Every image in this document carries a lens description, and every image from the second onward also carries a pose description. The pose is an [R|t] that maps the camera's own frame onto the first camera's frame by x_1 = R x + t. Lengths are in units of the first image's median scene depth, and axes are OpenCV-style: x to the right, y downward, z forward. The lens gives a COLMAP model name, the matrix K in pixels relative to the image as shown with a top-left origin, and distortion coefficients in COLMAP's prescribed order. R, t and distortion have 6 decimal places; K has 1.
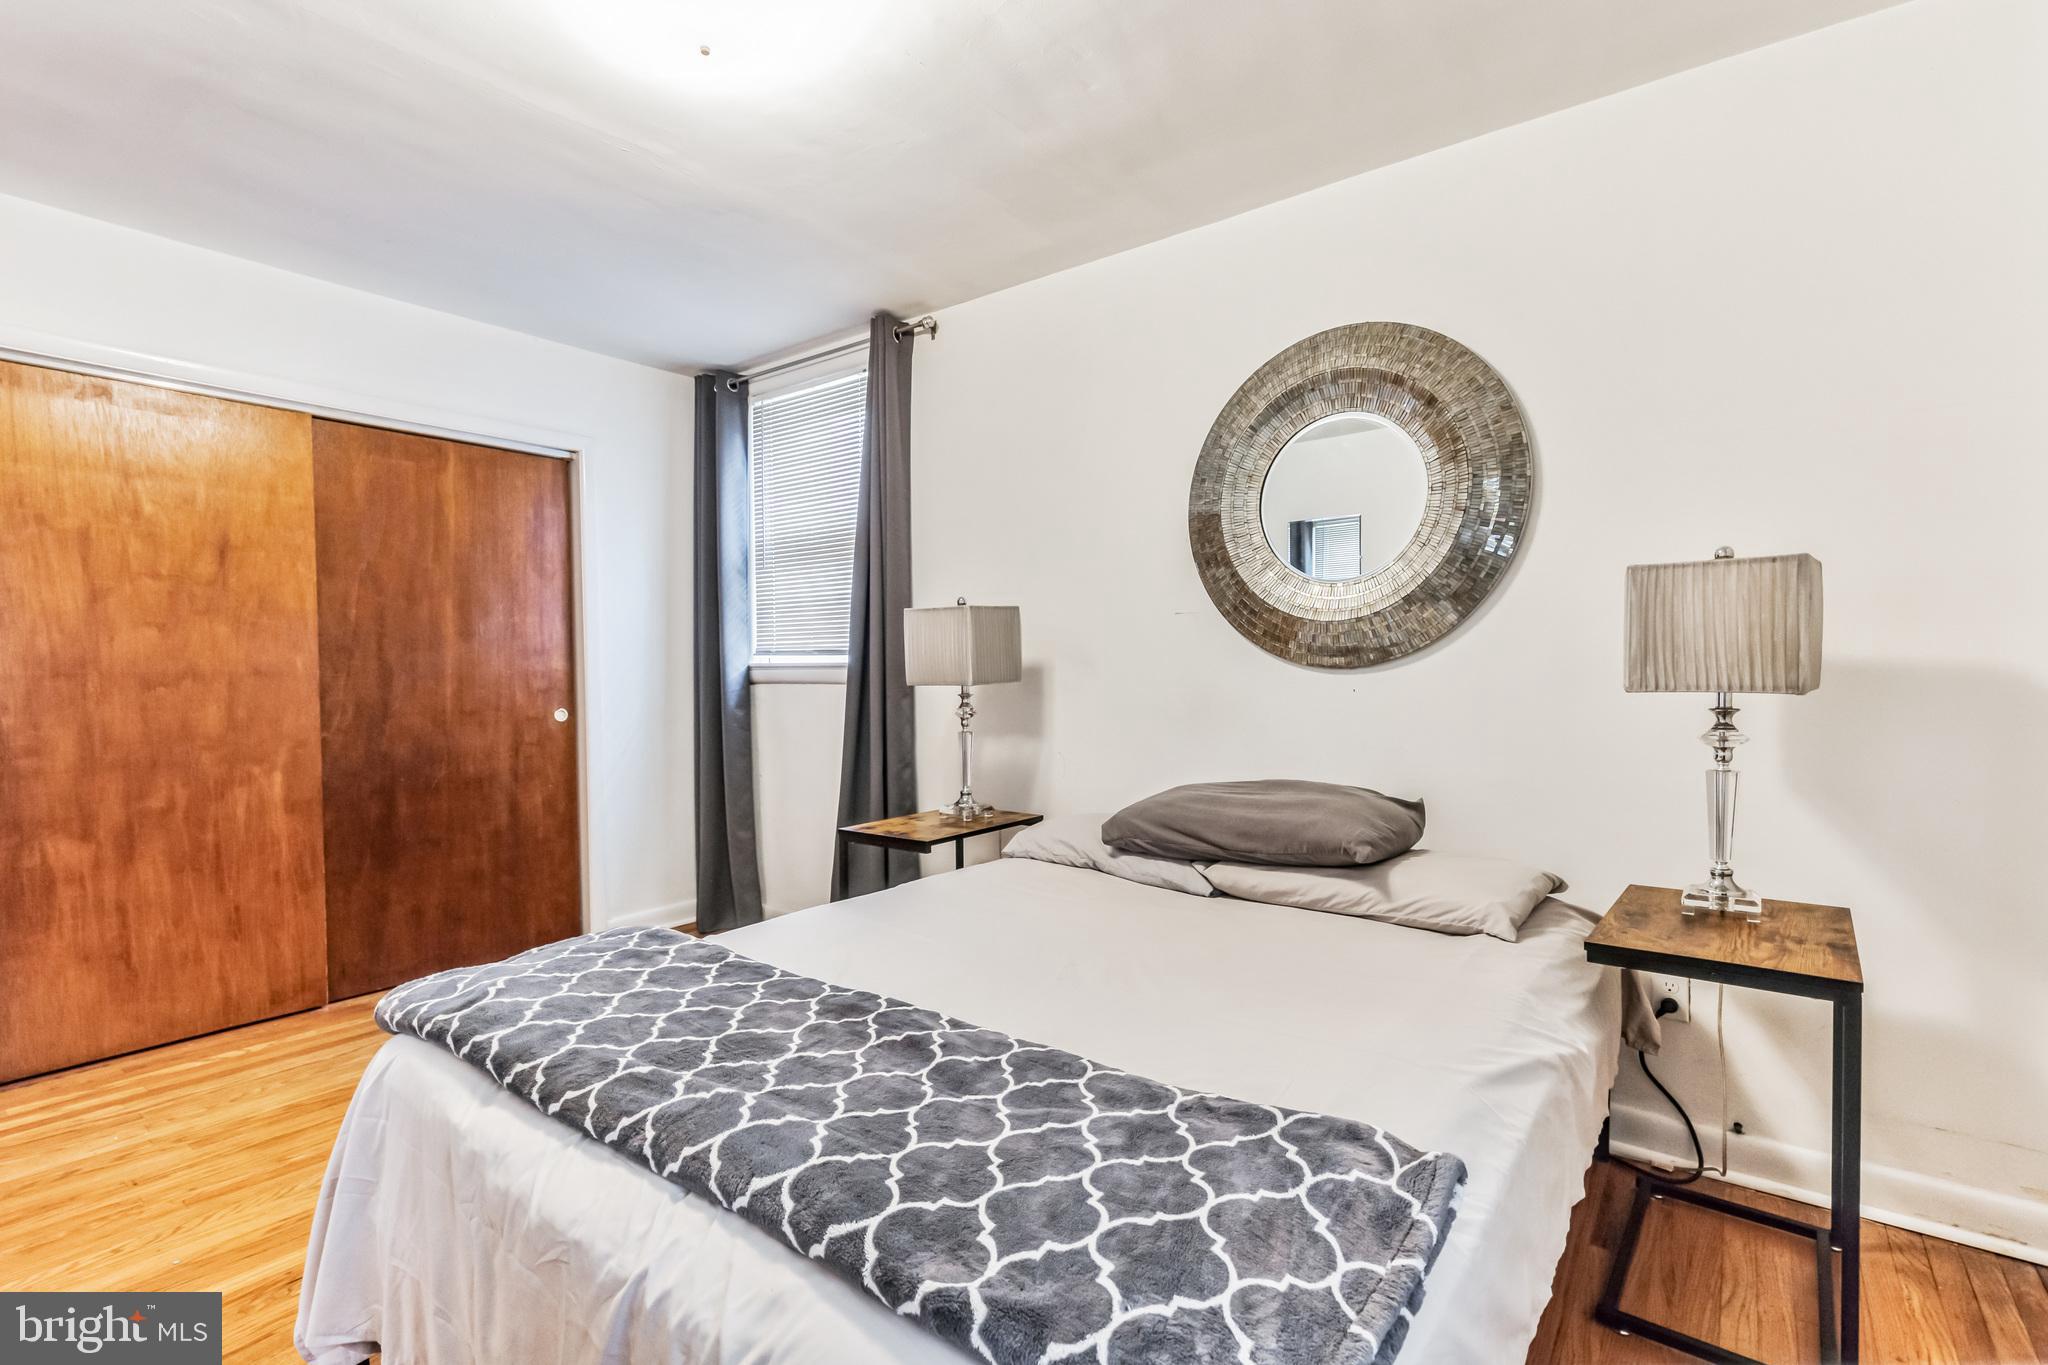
lens RADIAL K [[968.7, 0, 1024.0], [0, 968.7, 682.5], [0, 0, 1]] dist [0.036325, -0.000099]
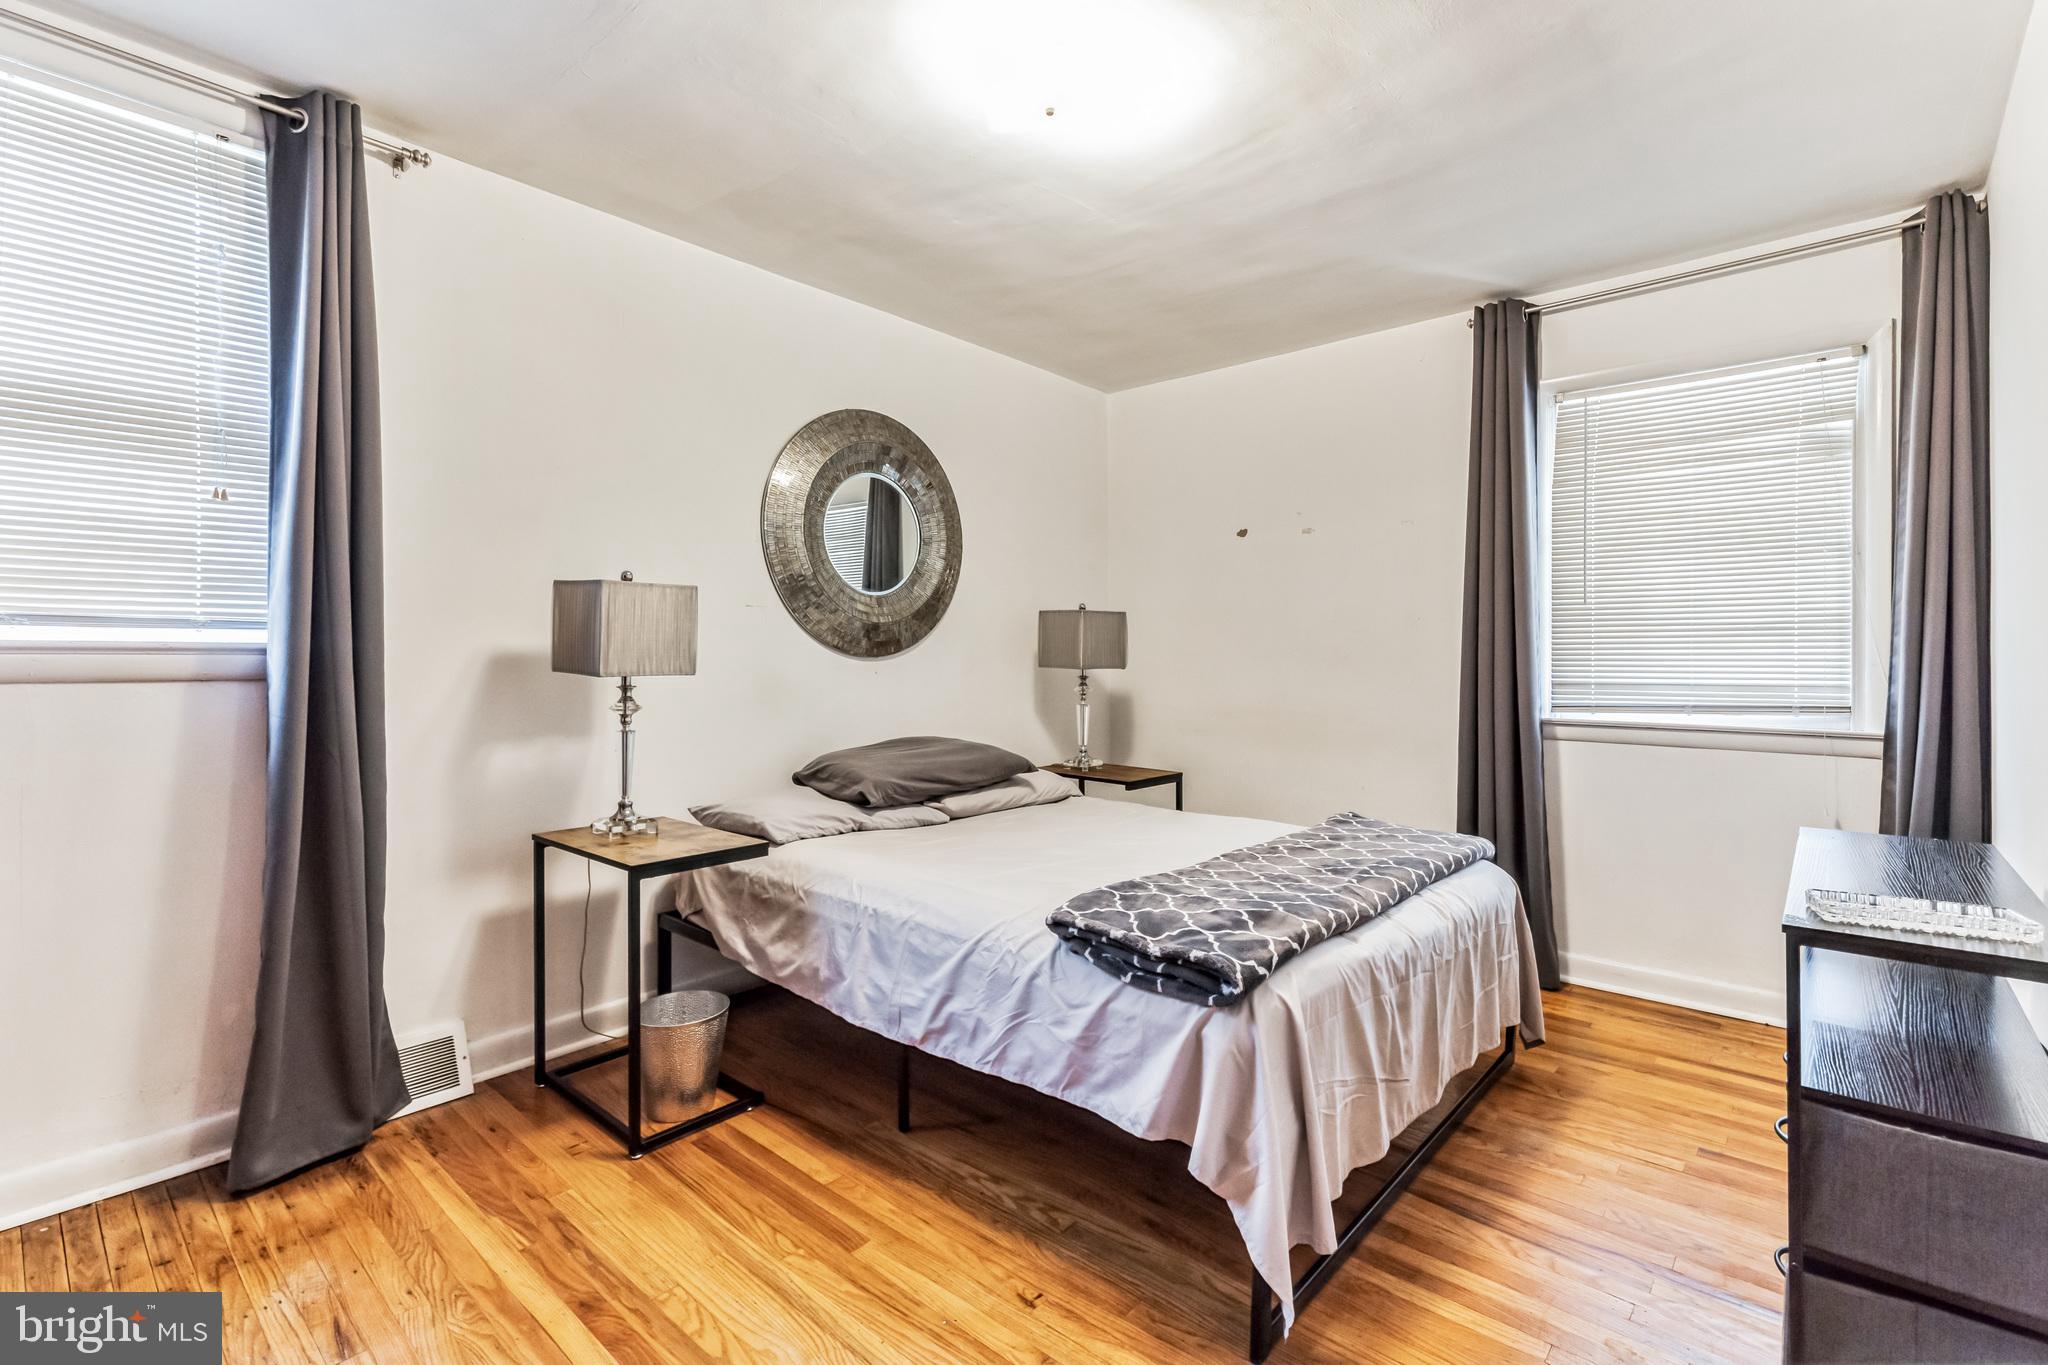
lens RADIAL K [[923.9, 0, 1036.7], [0, 923.9, 671.6], [0, 0, 1]] dist [0.001874, -0.000521]
pose [[0.074641, -0.015512, 0.997090, -1.038425], [0.009706, 0.999843, 0.014828, -0.012382], [-0.997163, 0.008571, 0.074780, 0.719954]]
